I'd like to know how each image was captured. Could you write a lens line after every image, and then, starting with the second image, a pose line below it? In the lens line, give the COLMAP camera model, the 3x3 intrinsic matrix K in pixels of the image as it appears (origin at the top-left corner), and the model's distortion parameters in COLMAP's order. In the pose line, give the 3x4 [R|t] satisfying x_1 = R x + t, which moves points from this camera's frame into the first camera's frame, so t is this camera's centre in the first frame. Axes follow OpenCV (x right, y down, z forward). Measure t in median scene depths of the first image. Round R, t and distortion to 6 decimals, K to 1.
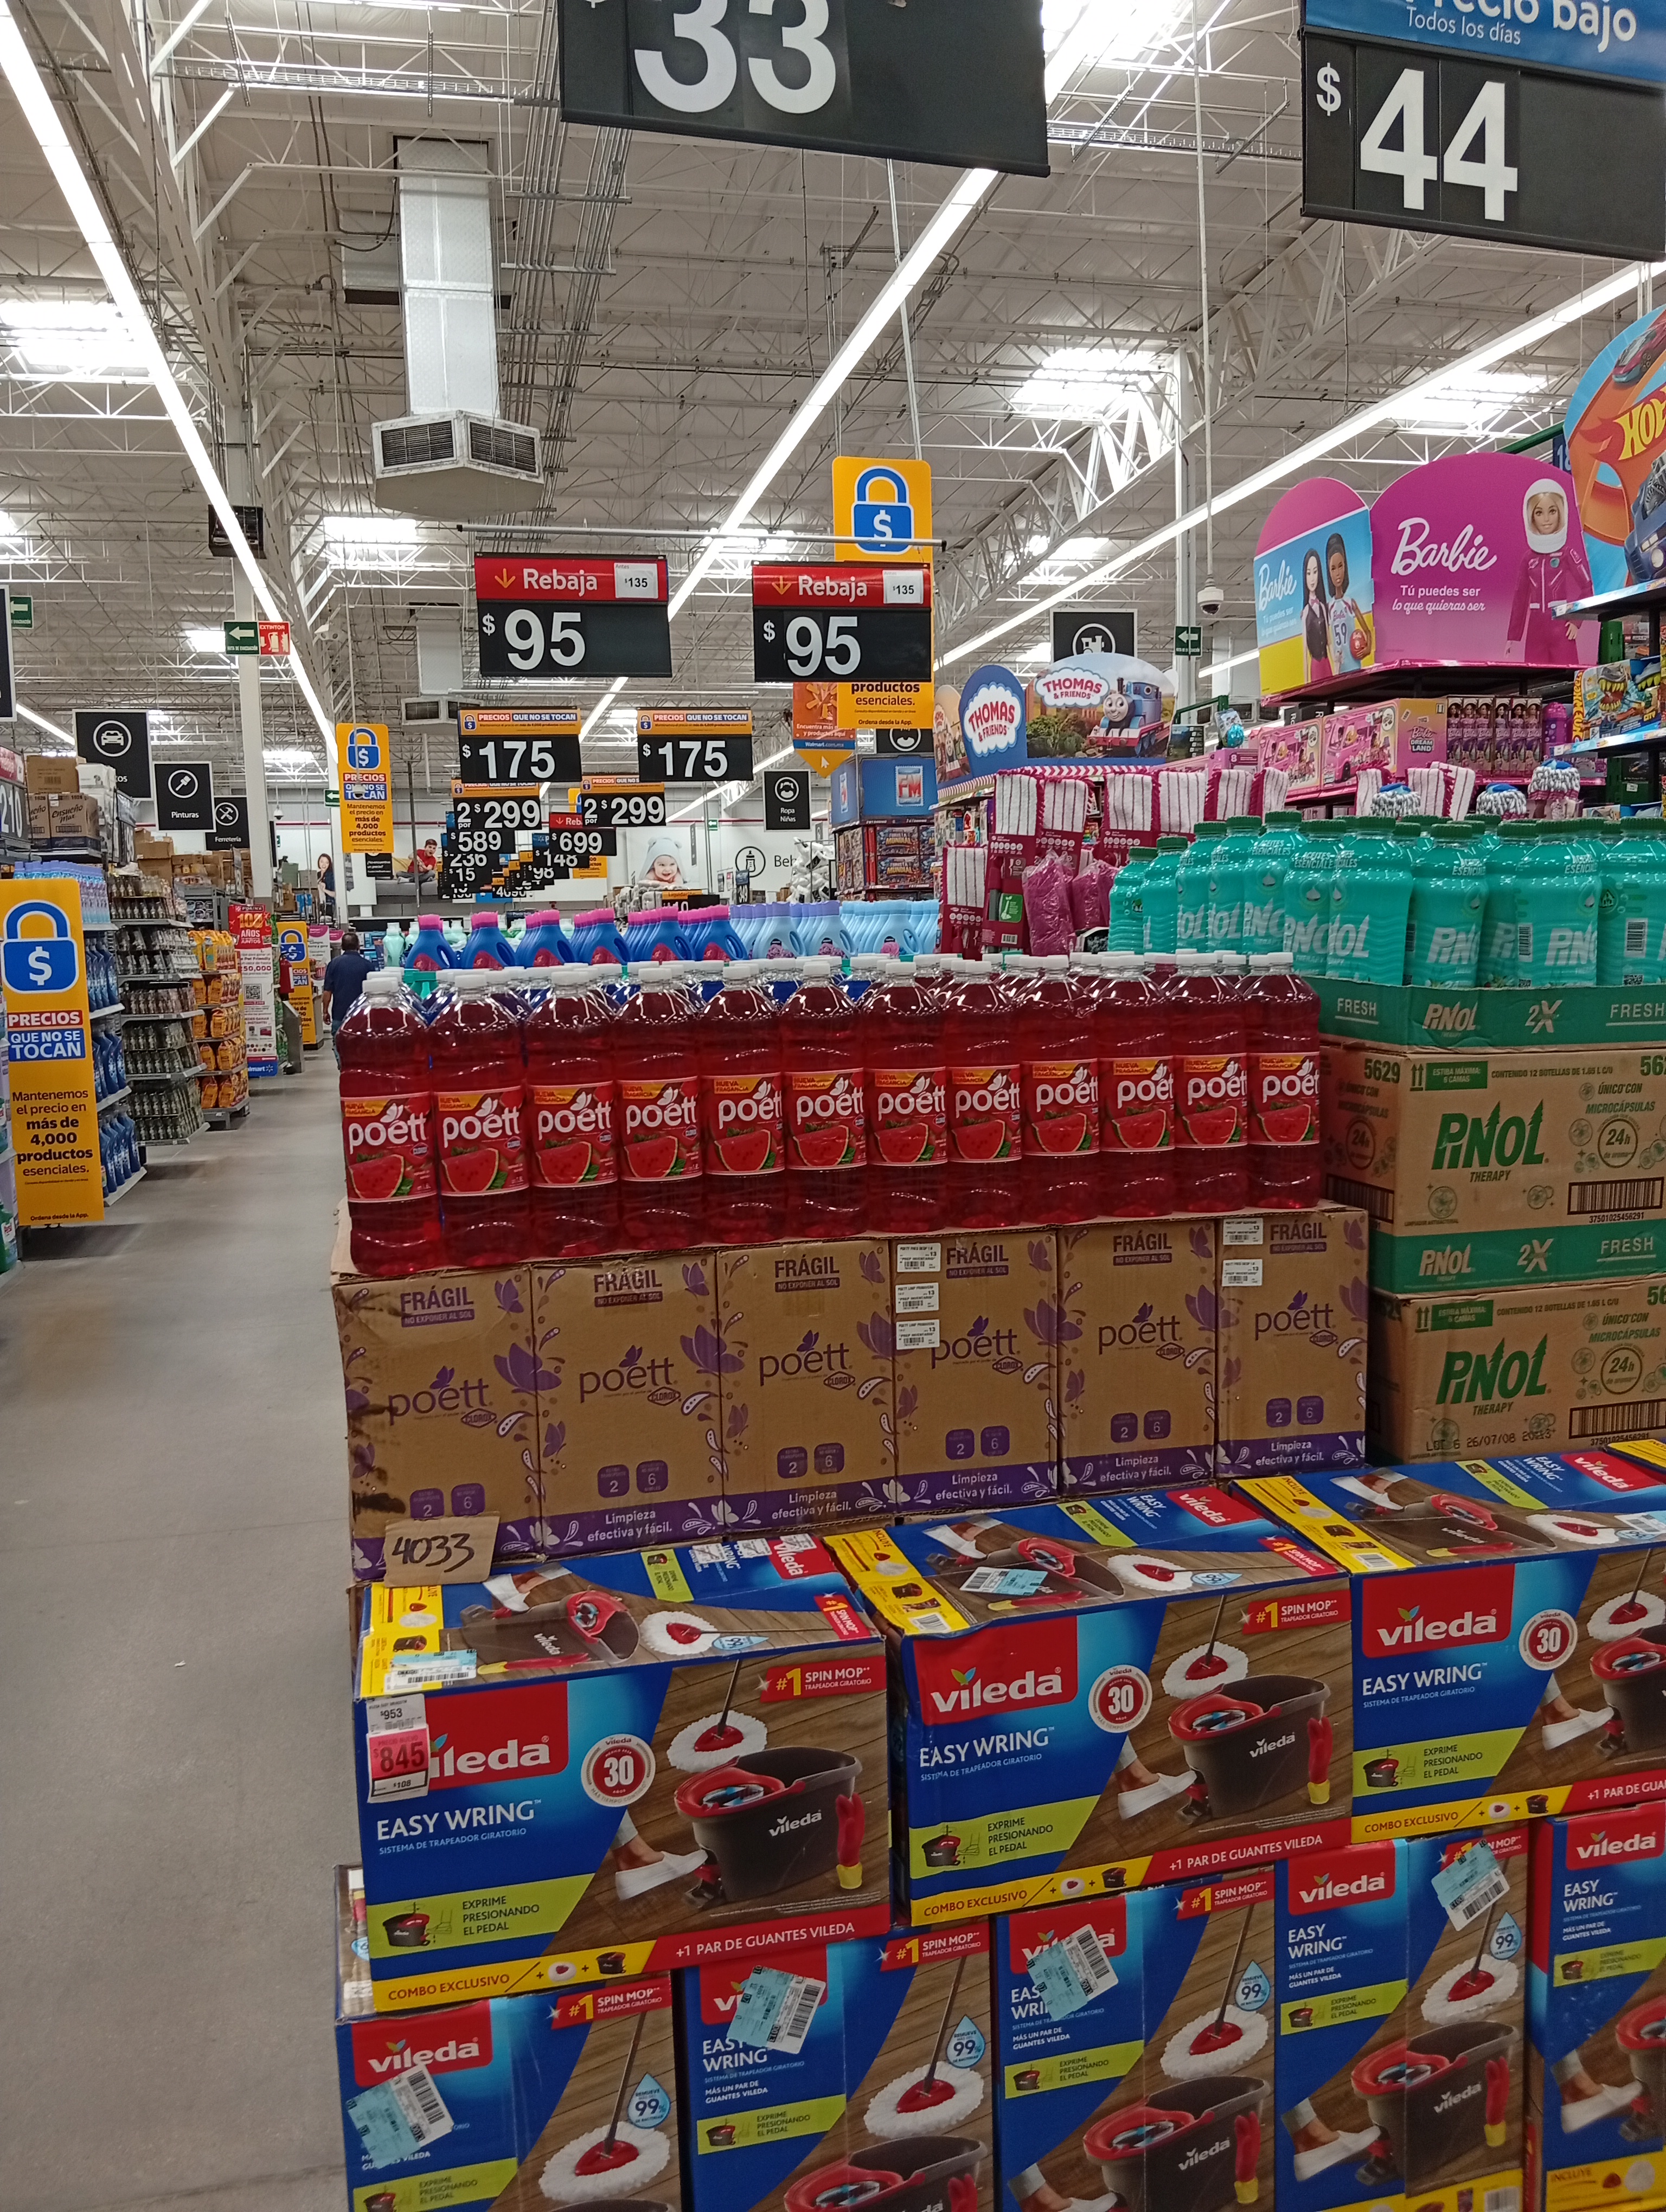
lens RADIAL K [[1696.5, 0, 921.1], [0, 1696.5, 1104.3], [0, 0, 1]] dist [0.100713, -0.168604]
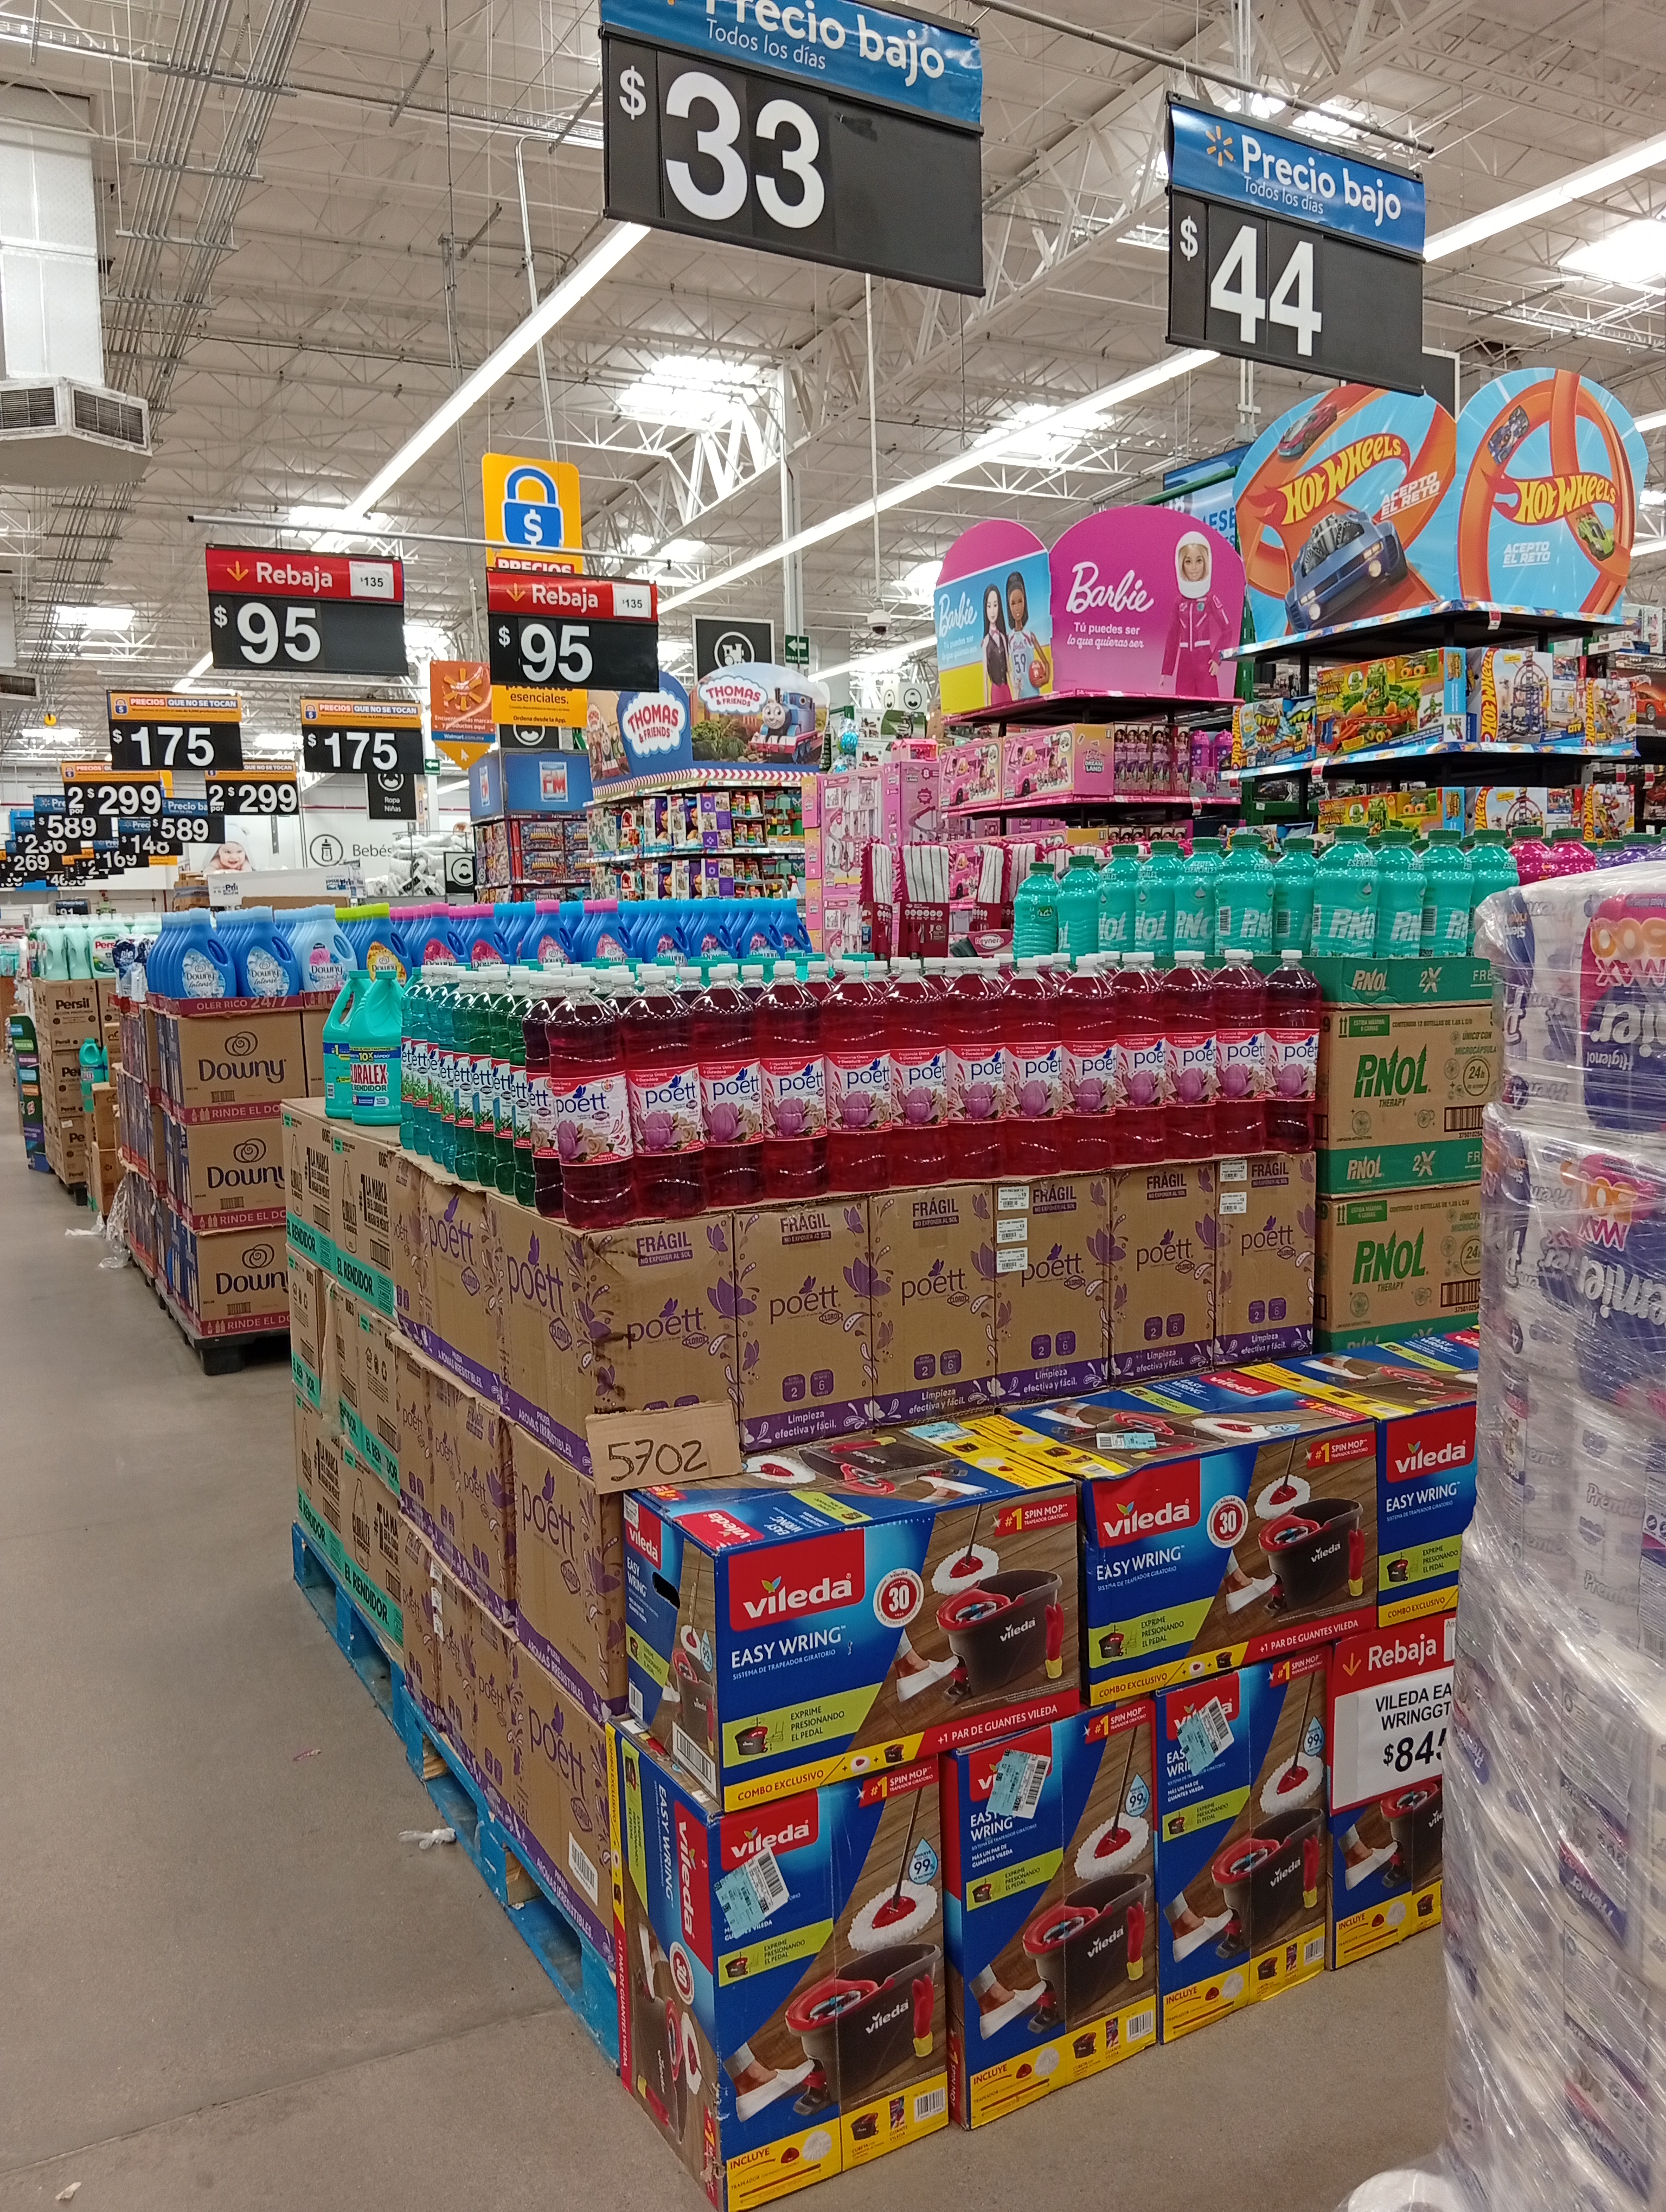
lens RADIAL K [[1716.8, 0, 833.0], [0, 1716.8, 1106.0], [0, 0, 1]] dist [0.184550, -0.355336]
pose [[0.970136, -0.022674, 0.241499, -0.157821], [0.021570, 0.999741, 0.007216, 0.003835], [-0.241600, -0.001791, 0.970374, -0.071453]]
